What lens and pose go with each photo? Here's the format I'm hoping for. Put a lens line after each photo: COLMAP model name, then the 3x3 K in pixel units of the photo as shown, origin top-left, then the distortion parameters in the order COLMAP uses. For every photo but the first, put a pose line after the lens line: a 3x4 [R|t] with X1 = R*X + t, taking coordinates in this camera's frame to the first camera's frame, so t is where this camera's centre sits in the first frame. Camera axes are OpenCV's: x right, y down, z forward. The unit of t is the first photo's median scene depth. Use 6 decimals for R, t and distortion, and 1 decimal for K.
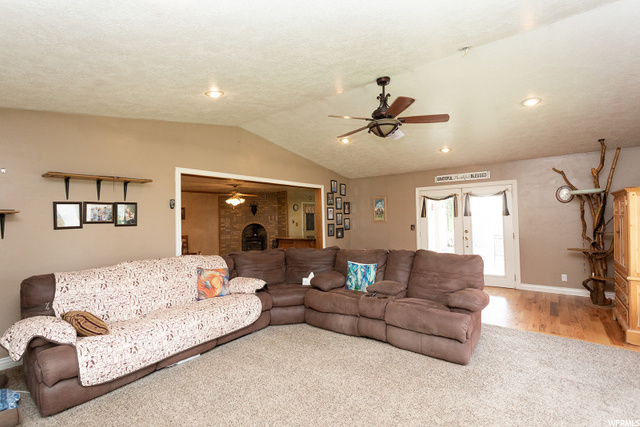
lens RADIAL K [[301.4, 0, 318.3], [0, 301.4, 211.6], [0, 0, 1]] dist [0.001641, 0.000779]
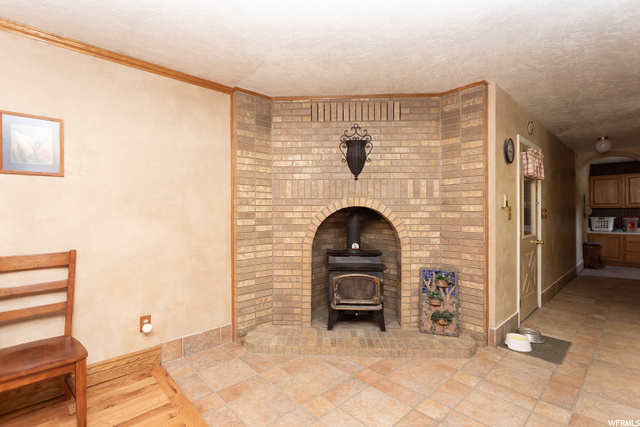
lens RADIAL K [[301.4, 0, 318.3], [0, 301.4, 211.6], [0, 0, 1]] dist [0.001641, 0.000779]
pose [[0.986291, 0.021387, -0.163624, -0.200766], [-0.016675, 0.999407, 0.030116, 0.036124], [0.164171, -0.026975, 0.986063, 0.717744]]
